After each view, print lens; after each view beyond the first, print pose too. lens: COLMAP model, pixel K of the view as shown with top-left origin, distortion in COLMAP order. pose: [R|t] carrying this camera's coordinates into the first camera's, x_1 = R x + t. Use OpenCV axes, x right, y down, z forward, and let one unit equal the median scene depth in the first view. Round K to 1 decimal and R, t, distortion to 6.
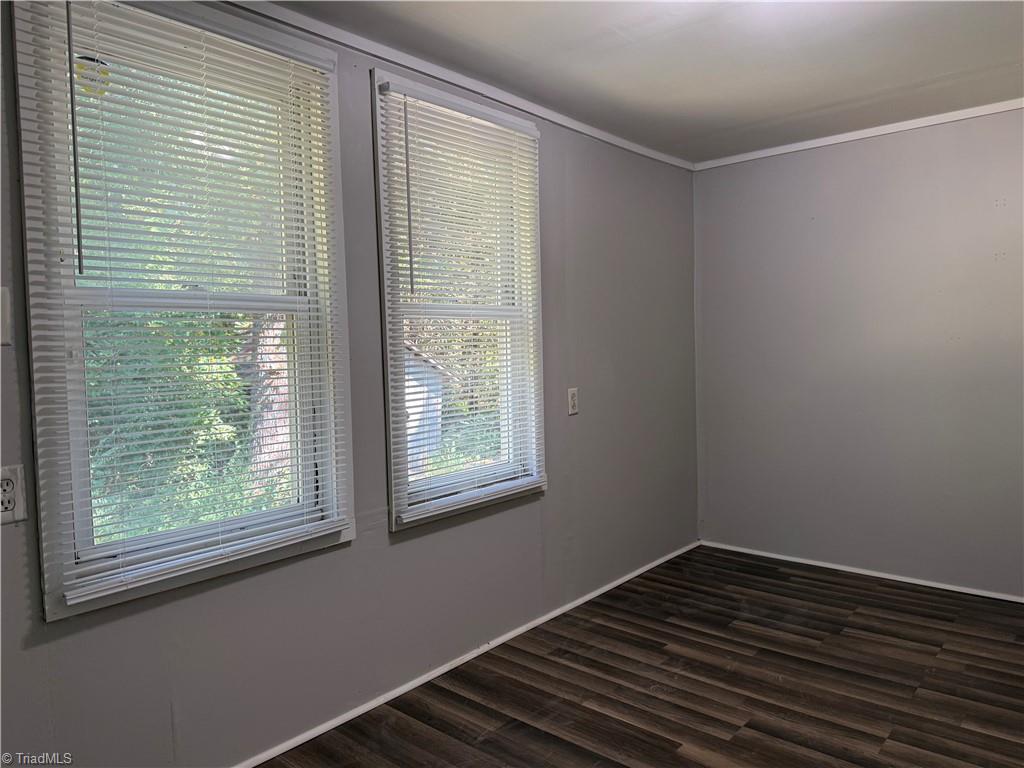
lens RADIAL K [[751.3, 0, 503.3], [0, 751.3, 389.5], [0, 0, 1]] dist [0.064125, -0.078436]
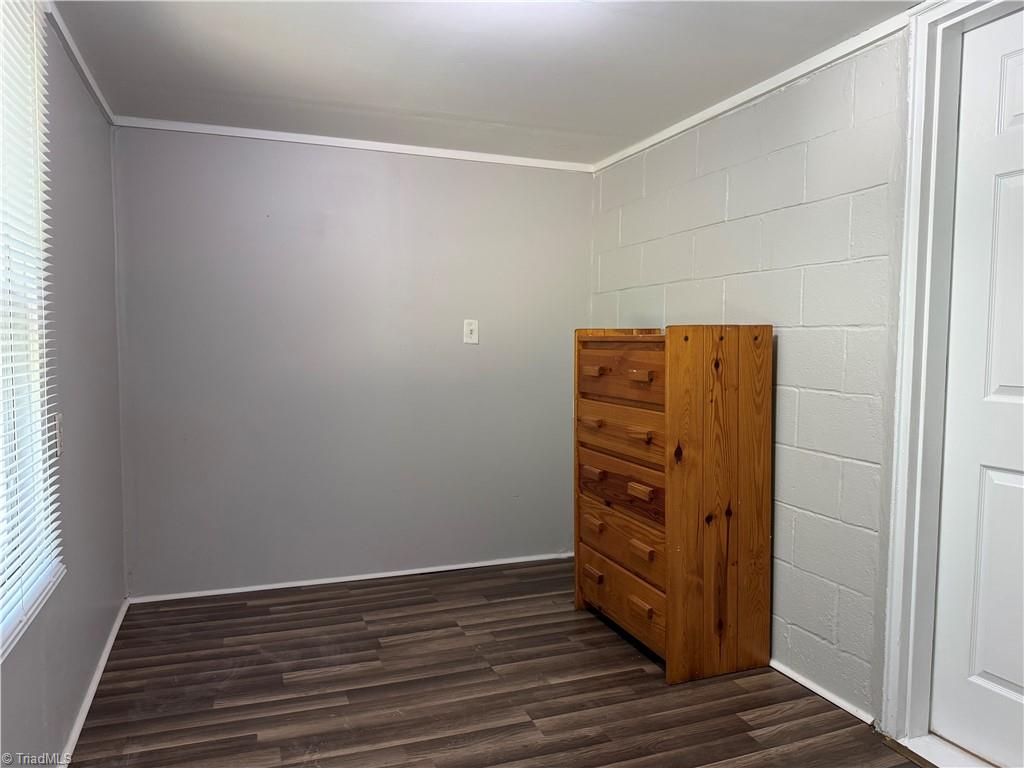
lens RADIAL K [[751.3, 0, 510.7], [0, 751.3, 388.0], [0, 0, 1]] dist [0.064125, -0.078436]
pose [[0.466951, -0.034756, 0.883600, -0.332266], [0.035453, 0.999160, 0.020566, -0.029010], [-0.883572, 0.021723, 0.467791, 0.374454]]
